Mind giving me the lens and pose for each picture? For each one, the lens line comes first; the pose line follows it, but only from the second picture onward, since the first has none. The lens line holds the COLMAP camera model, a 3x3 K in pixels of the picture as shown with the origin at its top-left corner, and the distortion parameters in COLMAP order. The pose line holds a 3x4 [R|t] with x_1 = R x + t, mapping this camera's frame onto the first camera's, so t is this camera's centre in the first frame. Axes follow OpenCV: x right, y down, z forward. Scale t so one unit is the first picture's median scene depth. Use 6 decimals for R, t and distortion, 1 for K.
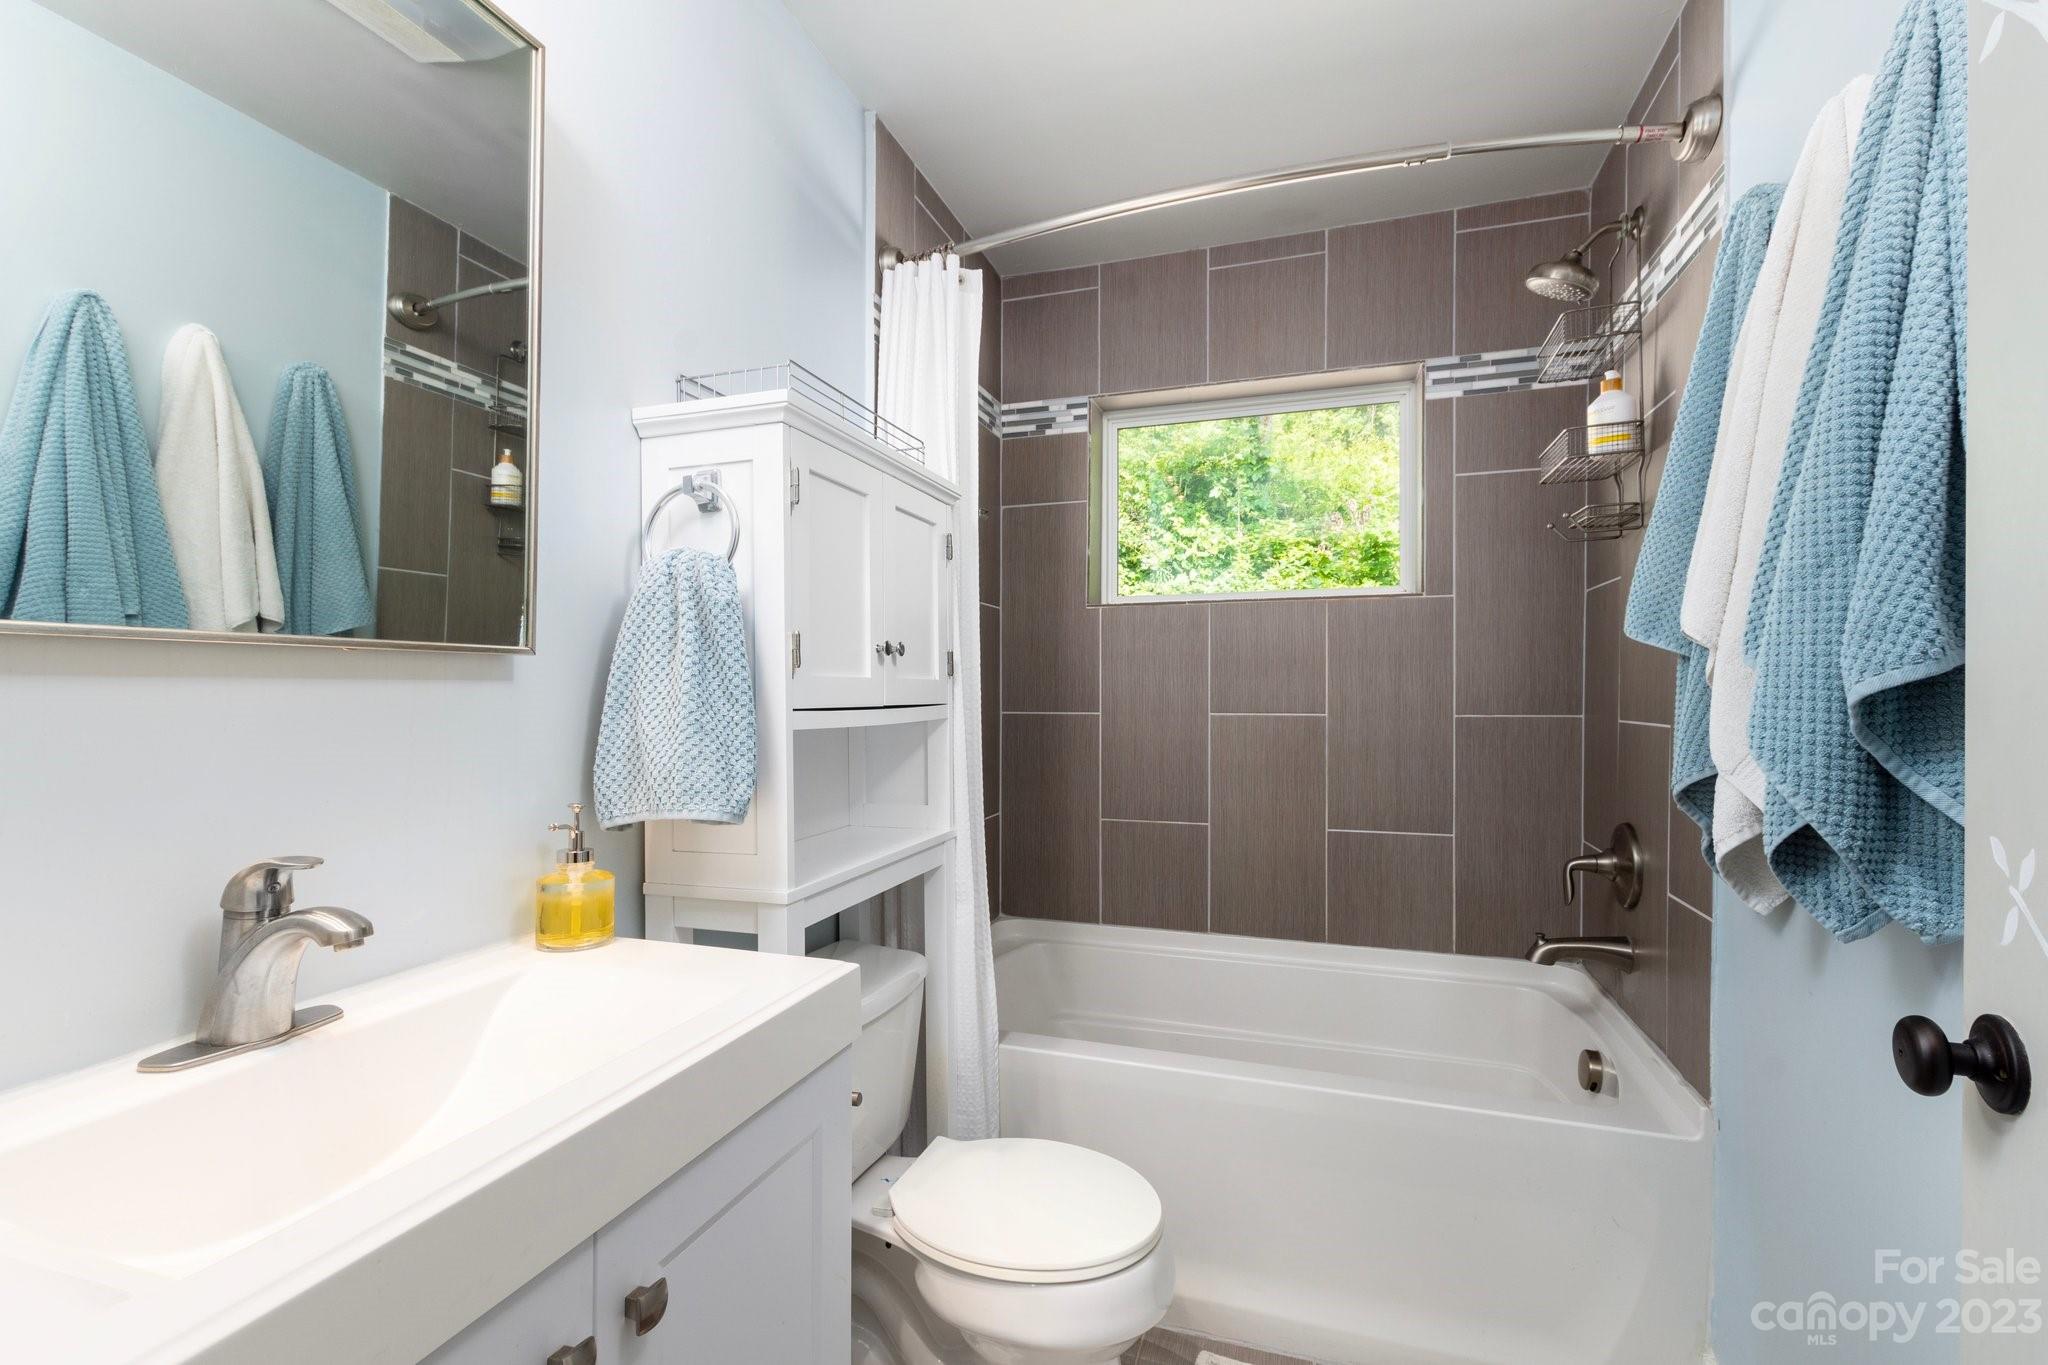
lens RADIAL K [[906.1, 0, 1016.6], [0, 906.1, 684.7], [0, 0, 1]] dist [0.007628, -0.001280]
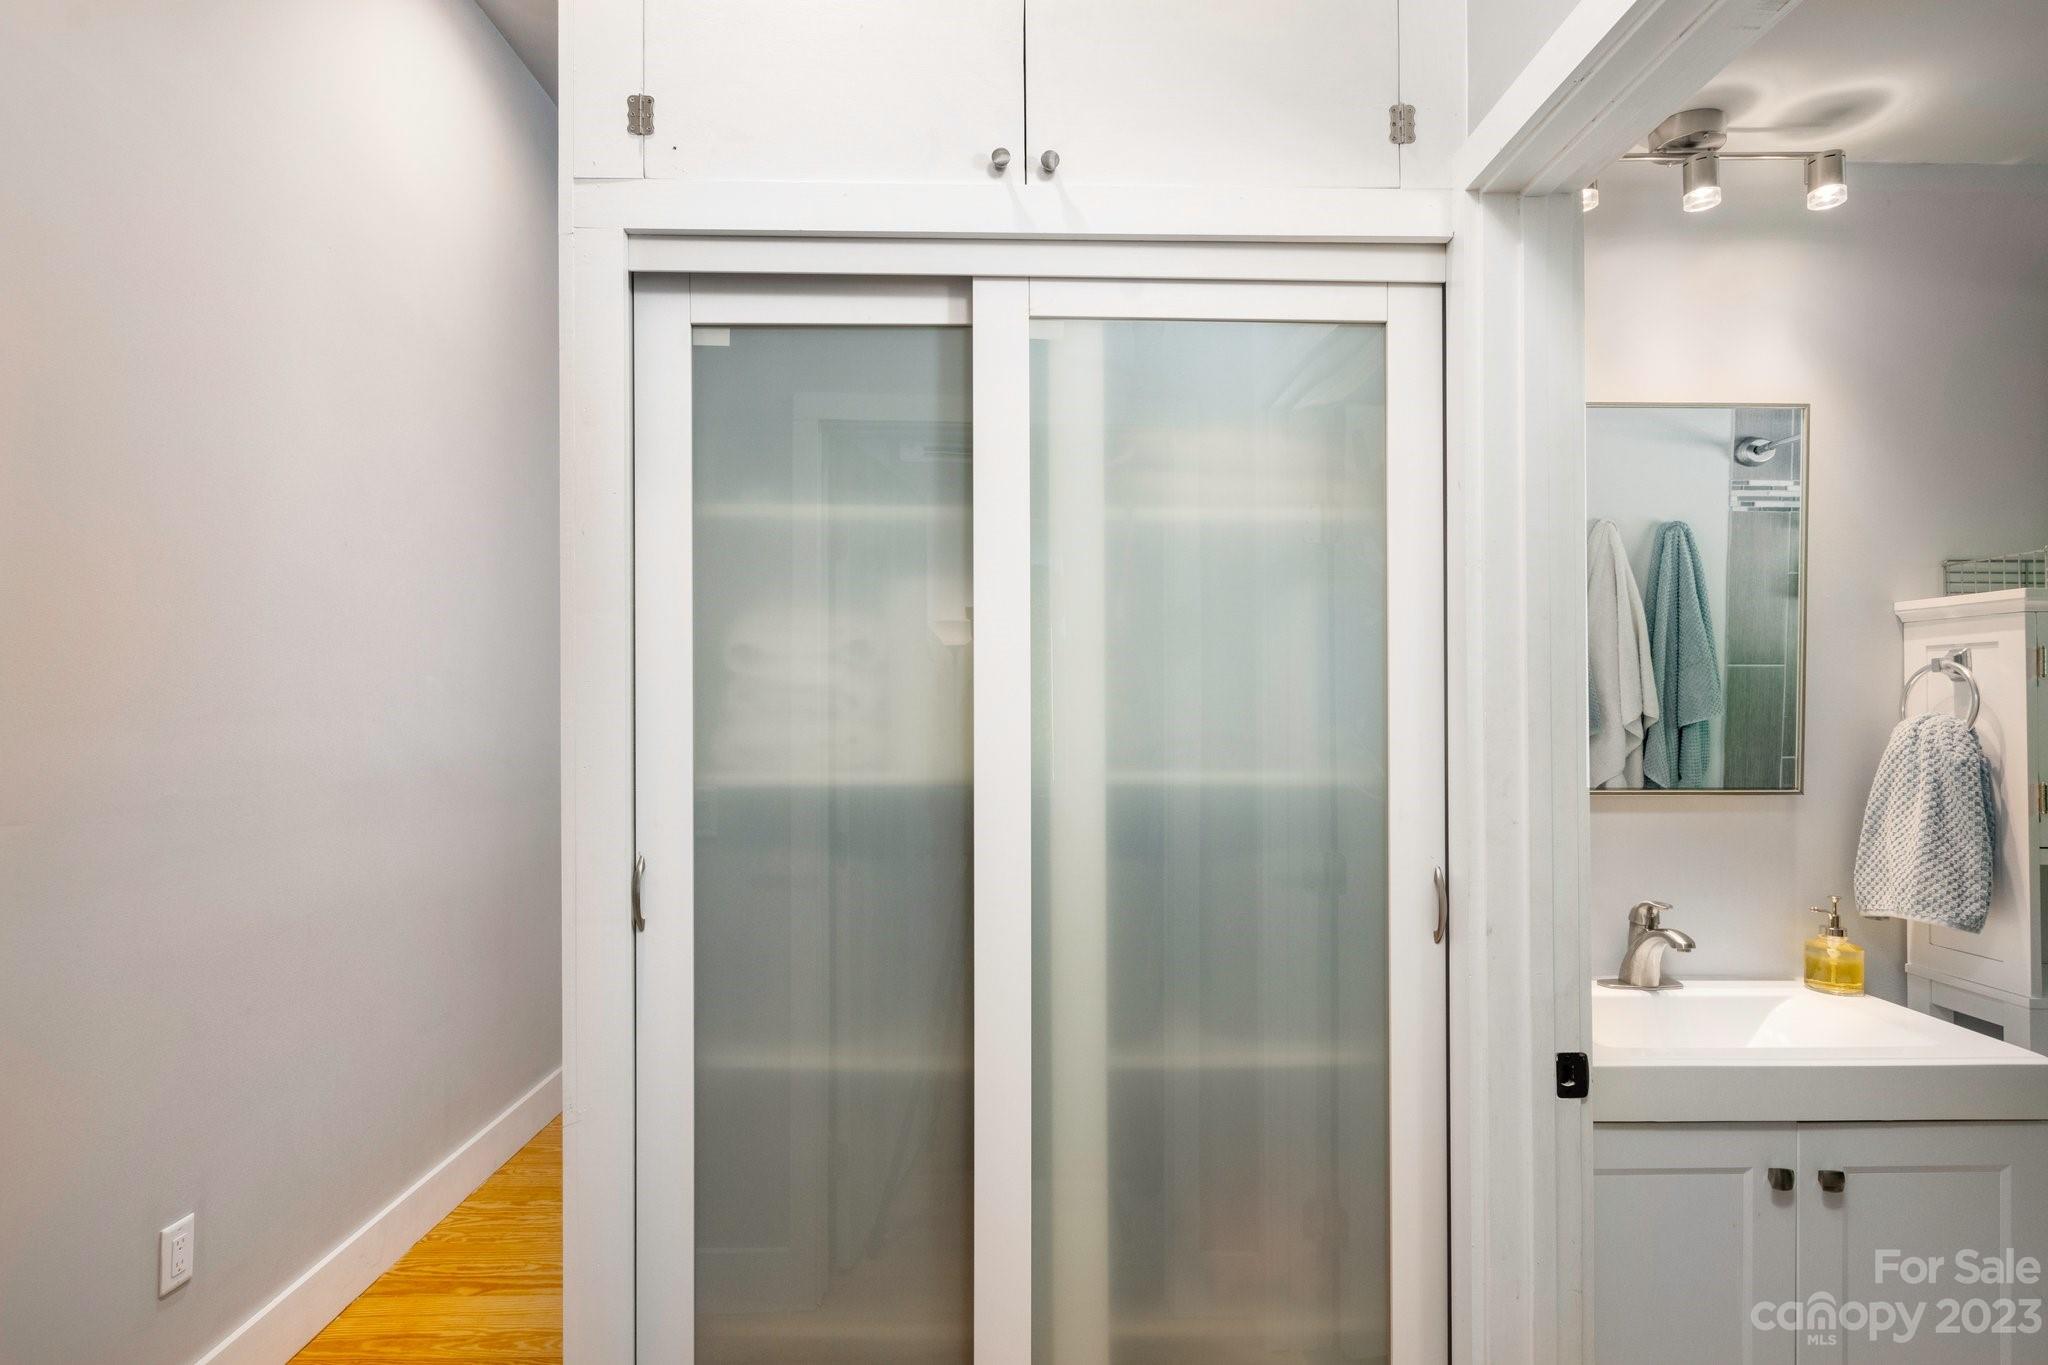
lens RADIAL K [[1038.9, 0, 1020.6], [0, 1038.9, 691.0], [0, 0, 1]] dist [-0.006134, -0.000614]
pose [[0.330776, -0.001432, -0.943708, 0.650650], [0.003751, 0.999993, -0.000203, -0.202867], [0.943702, -0.003473, 0.330779, -0.788276]]
